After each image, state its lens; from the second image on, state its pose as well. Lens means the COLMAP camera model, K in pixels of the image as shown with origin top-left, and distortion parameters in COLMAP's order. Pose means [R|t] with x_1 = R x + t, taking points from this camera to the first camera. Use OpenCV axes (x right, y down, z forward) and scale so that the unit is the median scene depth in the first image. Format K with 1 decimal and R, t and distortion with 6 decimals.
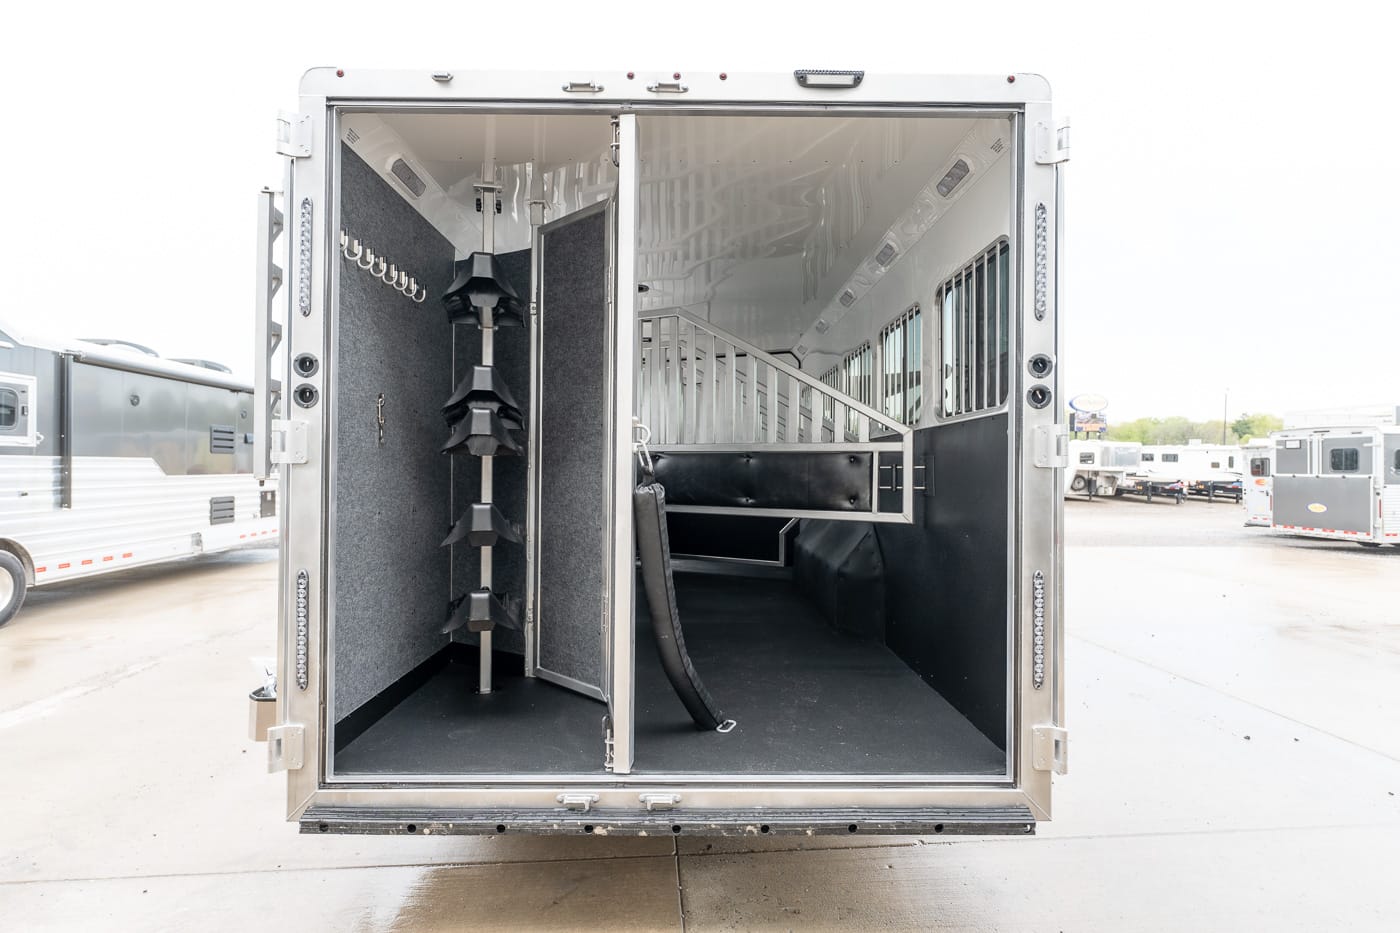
lens RADIAL K [[726.5, 0, 714.6], [0, 726.5, 444.6], [0, 0, 1]] dist [0.000848, 0.001809]
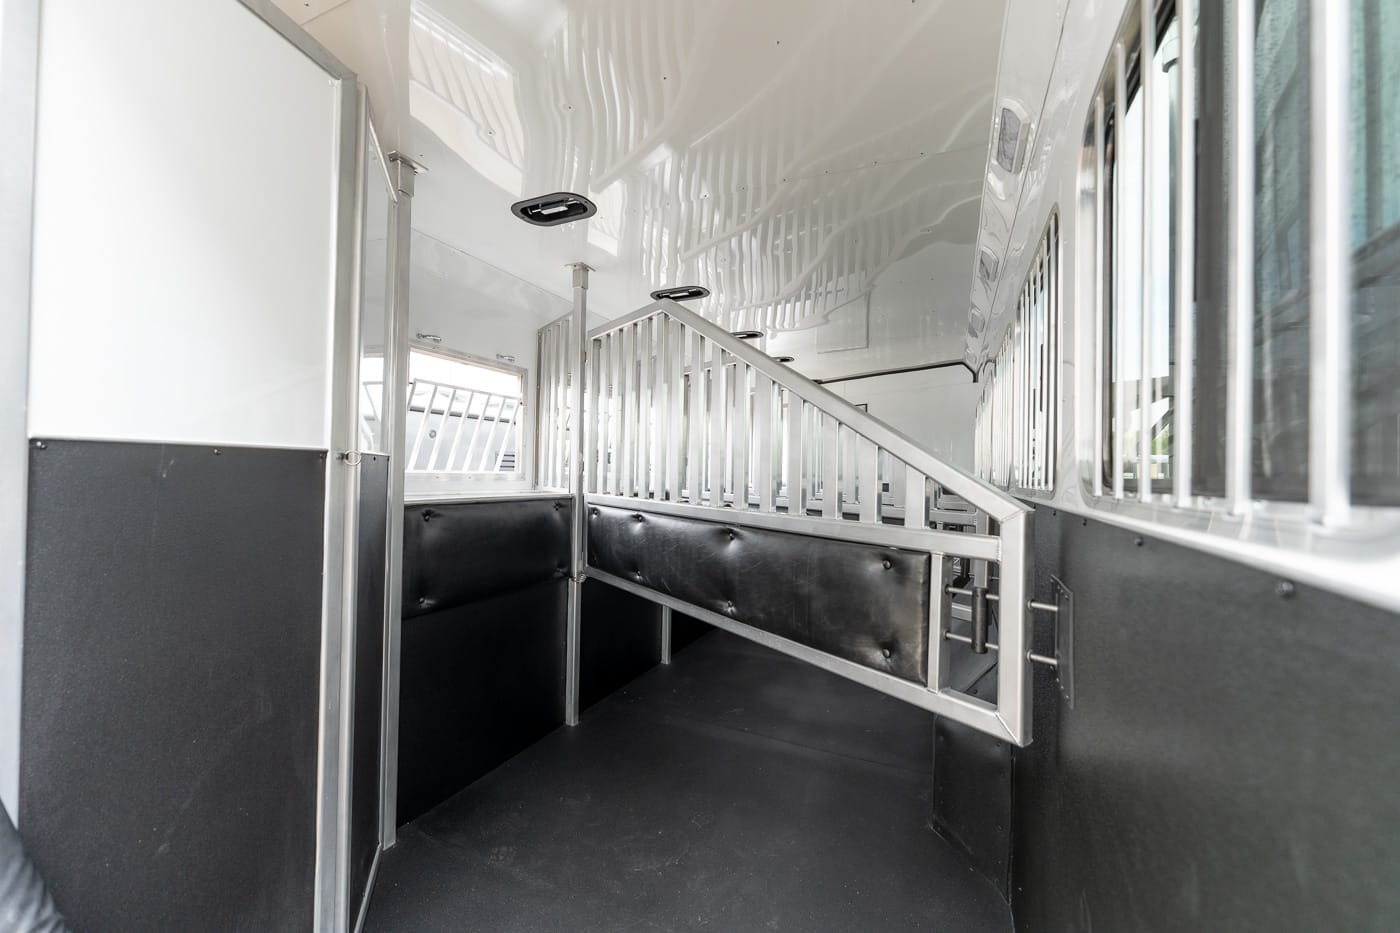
lens RADIAL K [[565.9, 0, 697.2], [0, 565.9, 461.6], [0, 0, 1]] dist [0.001692, -0.000794]
pose [[0.903380, 0.002125, -0.428836, 0.237176], [0.003344, 0.999922, 0.012000, -0.050870], [0.428829, -0.012275, 0.903302, 0.622622]]
